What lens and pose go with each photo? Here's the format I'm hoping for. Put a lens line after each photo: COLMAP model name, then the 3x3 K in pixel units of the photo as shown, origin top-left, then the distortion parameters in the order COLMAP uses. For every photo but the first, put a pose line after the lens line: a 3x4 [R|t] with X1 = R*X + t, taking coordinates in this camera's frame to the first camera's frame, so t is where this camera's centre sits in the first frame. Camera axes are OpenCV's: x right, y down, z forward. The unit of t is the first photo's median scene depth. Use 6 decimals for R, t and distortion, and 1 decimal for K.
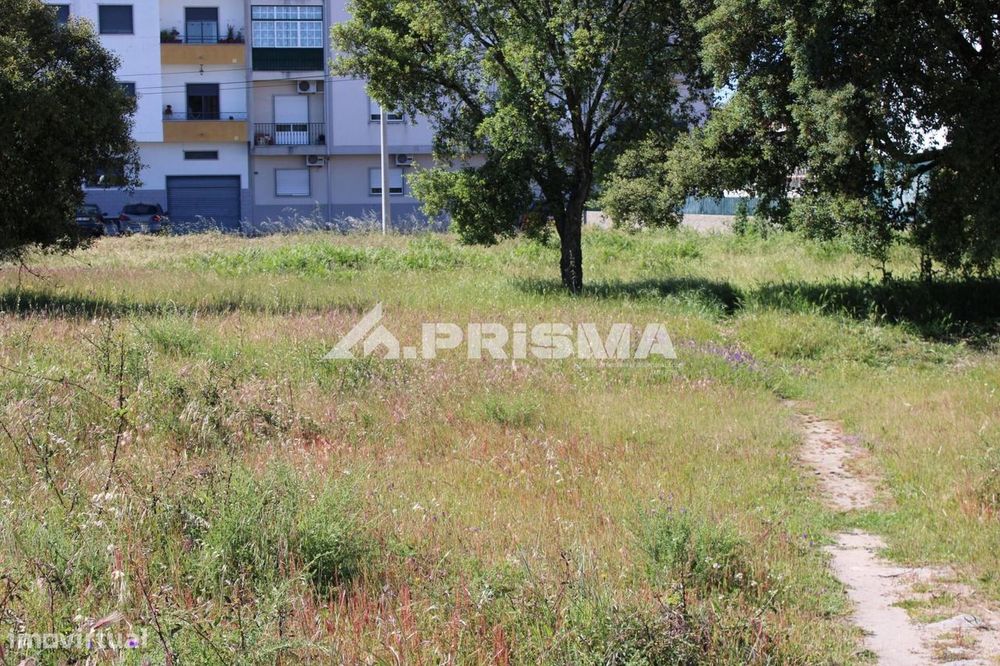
lens RADIAL K [[1843.5, 0, 519.1], [0, 1843.5, 312.6], [0, 0, 1]] dist [0.021583, 0.000000]
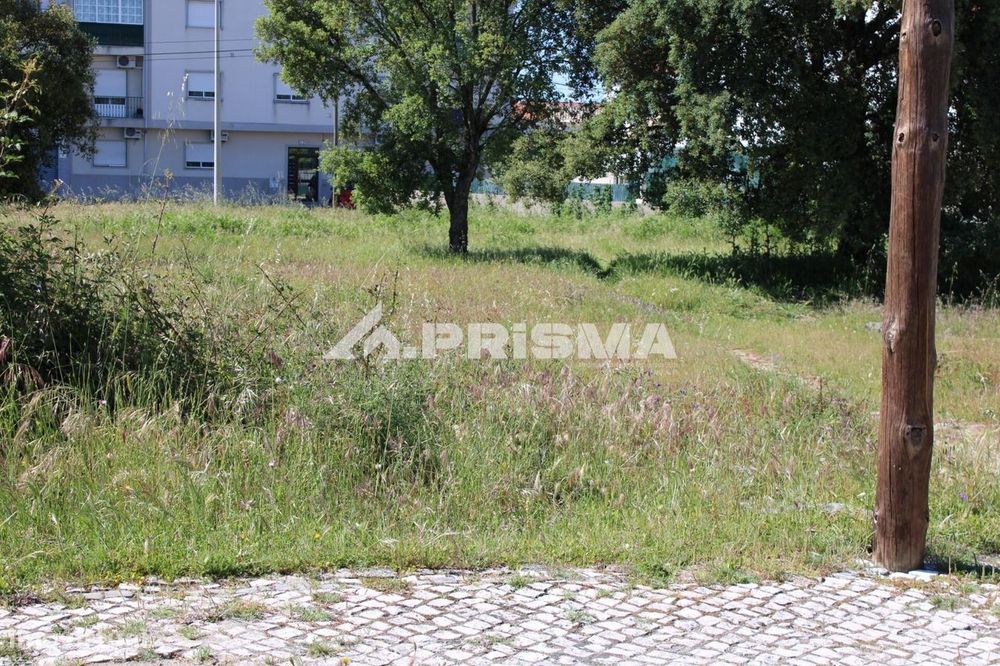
lens RADIAL K [[1843.5, 0, 502.7], [0, 1843.5, 332.7], [0, 0, 1]] dist [0.021583, 0.000000]
pose [[0.991110, 0.022454, 0.131135, -0.095014], [-0.025098, 0.999513, 0.018540, 0.014275], [-0.130654, -0.021667, 0.991191, -0.157738]]
